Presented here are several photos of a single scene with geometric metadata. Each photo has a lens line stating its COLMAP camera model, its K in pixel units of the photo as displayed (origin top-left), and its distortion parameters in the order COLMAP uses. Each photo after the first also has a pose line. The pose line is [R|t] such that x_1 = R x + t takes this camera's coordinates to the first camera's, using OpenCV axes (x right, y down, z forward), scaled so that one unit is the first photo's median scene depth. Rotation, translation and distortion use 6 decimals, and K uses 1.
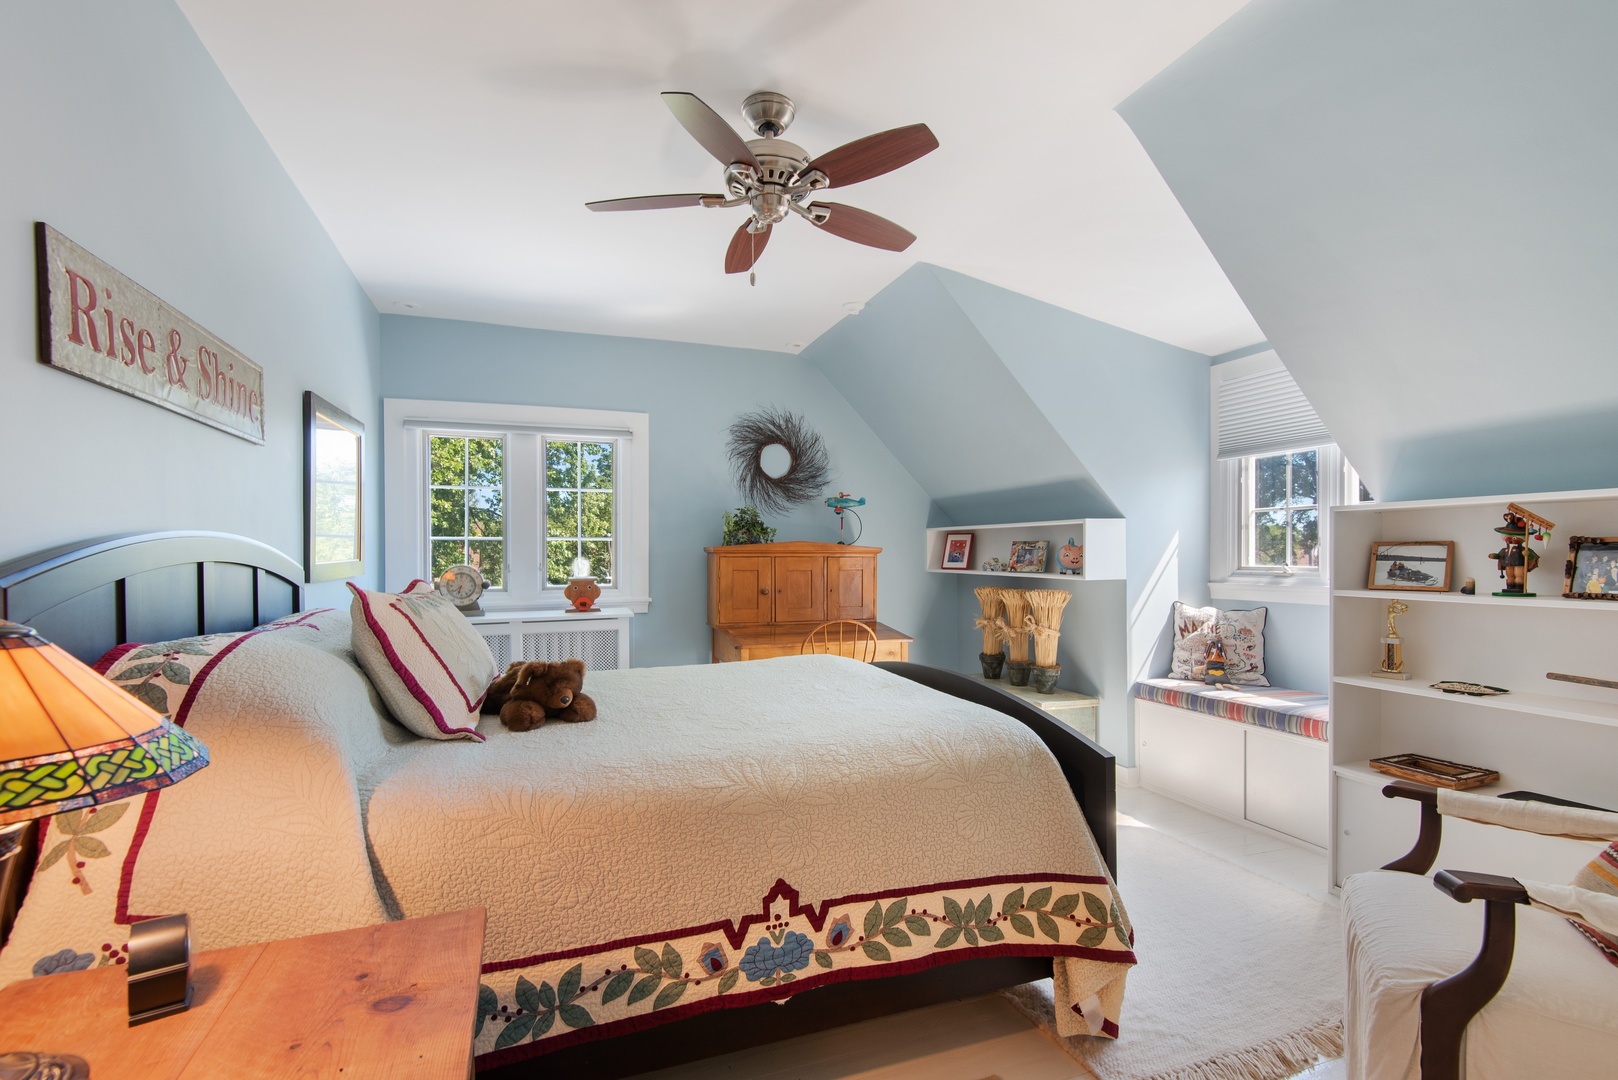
lens RADIAL K [[721.8, 0, 809.0], [0, 721.8, 540.0], [0, 0, 1]] dist [0.000077, -0.019148]
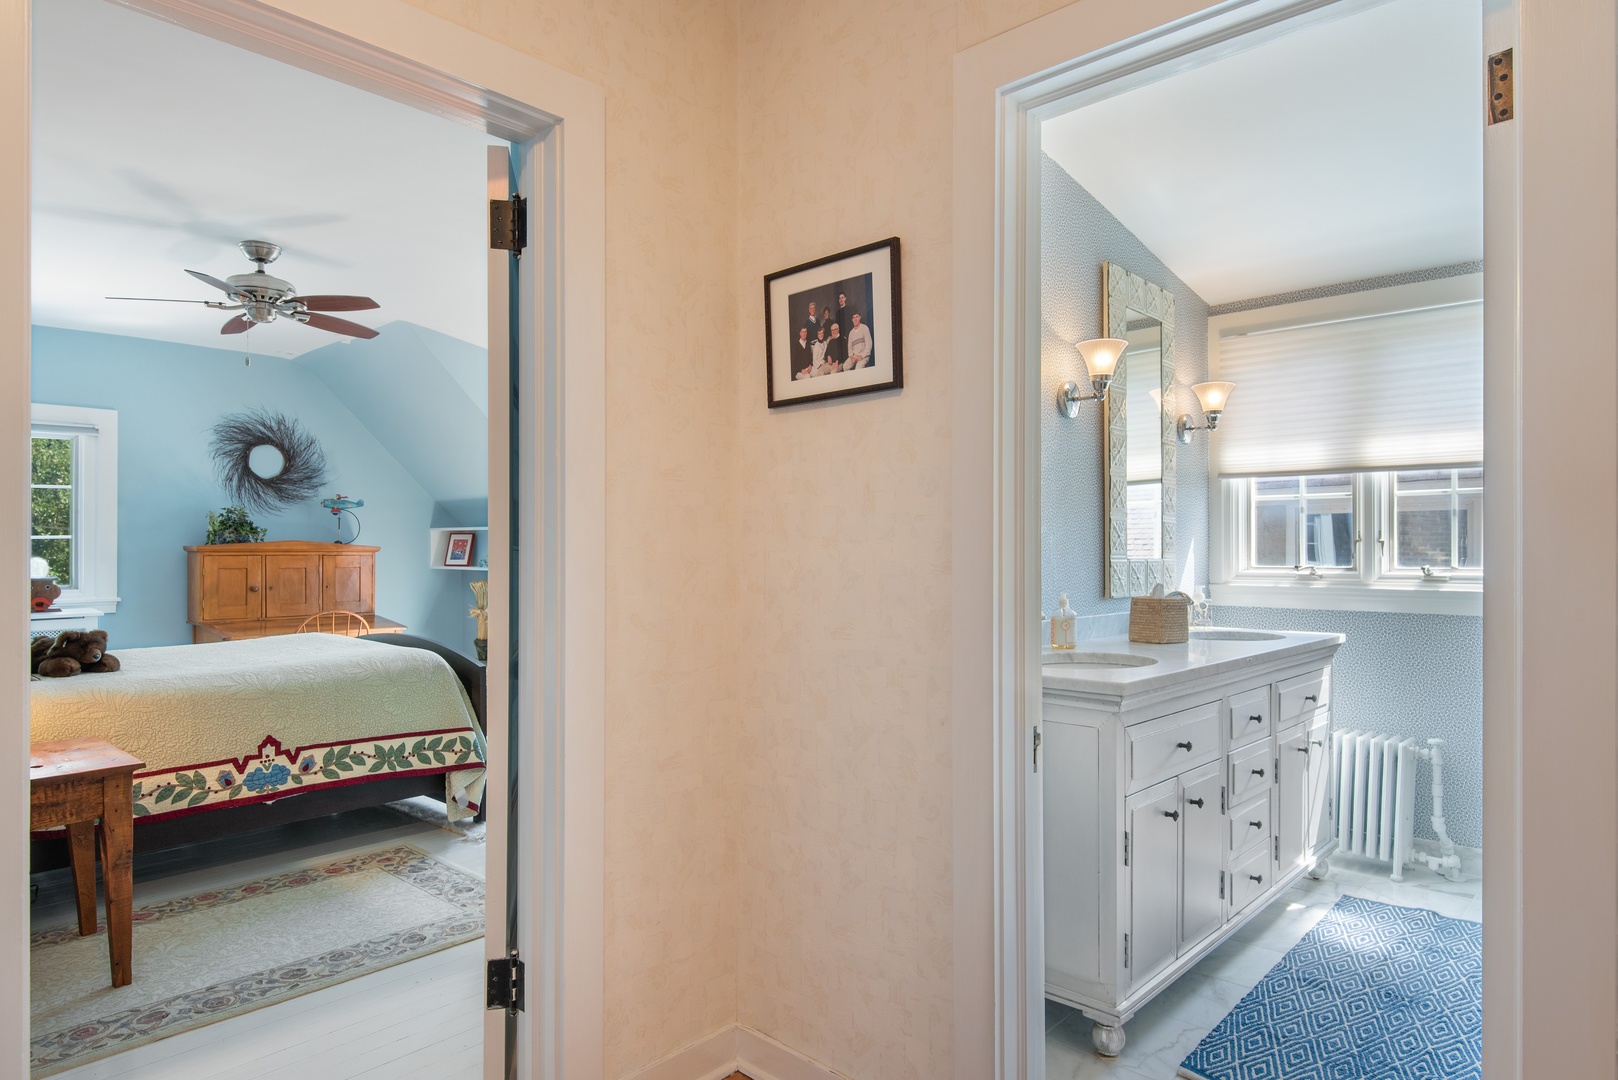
lens RADIAL K [[948.1, 0, 811.7], [0, 948.1, 546.5], [0, 0, 1]] dist [0.038452, -0.038850]
pose [[0.890654, 0.000476, 0.454682, 0.073376], [-0.007467, 0.999880, 0.013581, -0.037926], [-0.454621, -0.015491, 0.890550, -1.576005]]
